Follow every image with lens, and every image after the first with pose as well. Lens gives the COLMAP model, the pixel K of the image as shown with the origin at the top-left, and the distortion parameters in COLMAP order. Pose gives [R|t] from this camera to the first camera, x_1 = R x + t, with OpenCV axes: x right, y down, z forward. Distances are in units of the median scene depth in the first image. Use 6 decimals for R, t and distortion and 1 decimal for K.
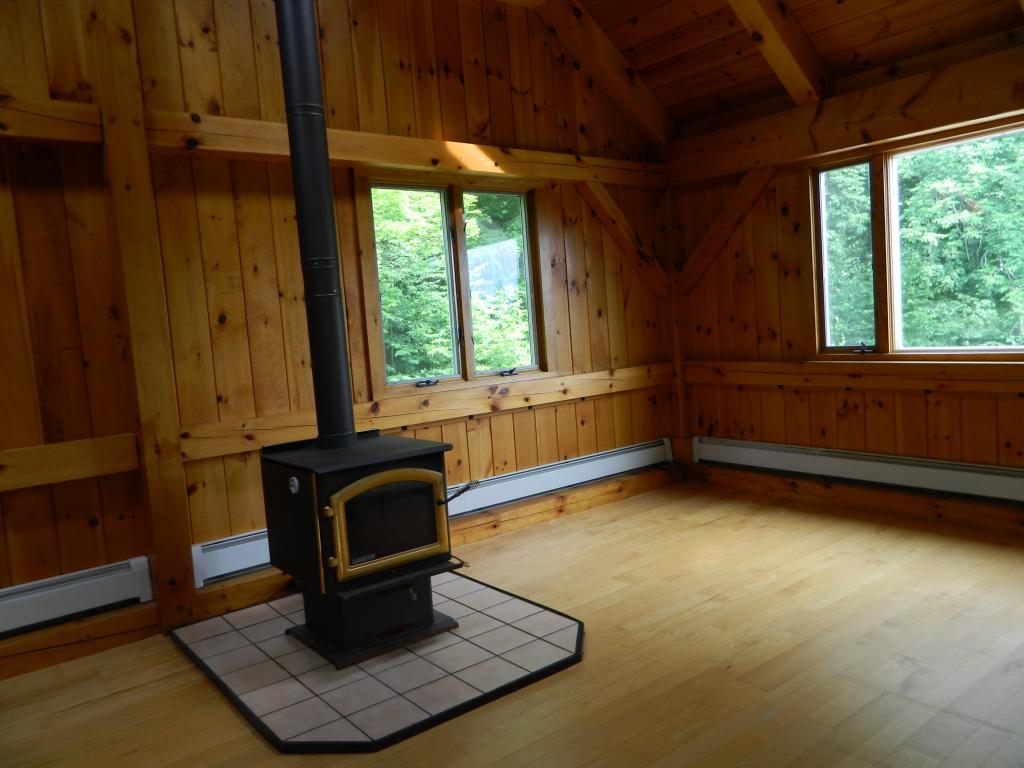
lens RADIAL K [[764.7, 0, 512.7], [0, 764.7, 384.4], [0, 0, 1]] dist [0.010333, -0.003846]
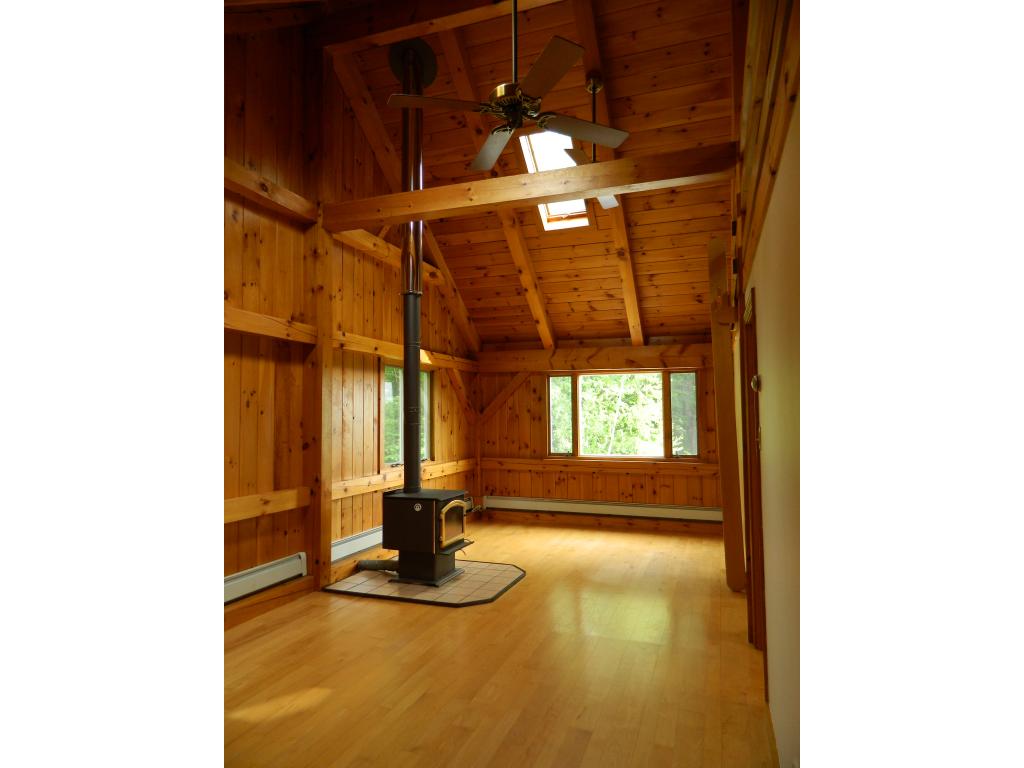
lens RADIAL K [[581.5, 0, 511.4], [0, 581.5, 385.1], [0, 0, 1]] dist [-0.007624, -0.000577]
pose [[0.844712, 0.092647, 0.527141, -0.613821], [-0.008640, 0.987136, -0.159649, 0.028690], [-0.535151, 0.130303, 0.834646, -0.396919]]
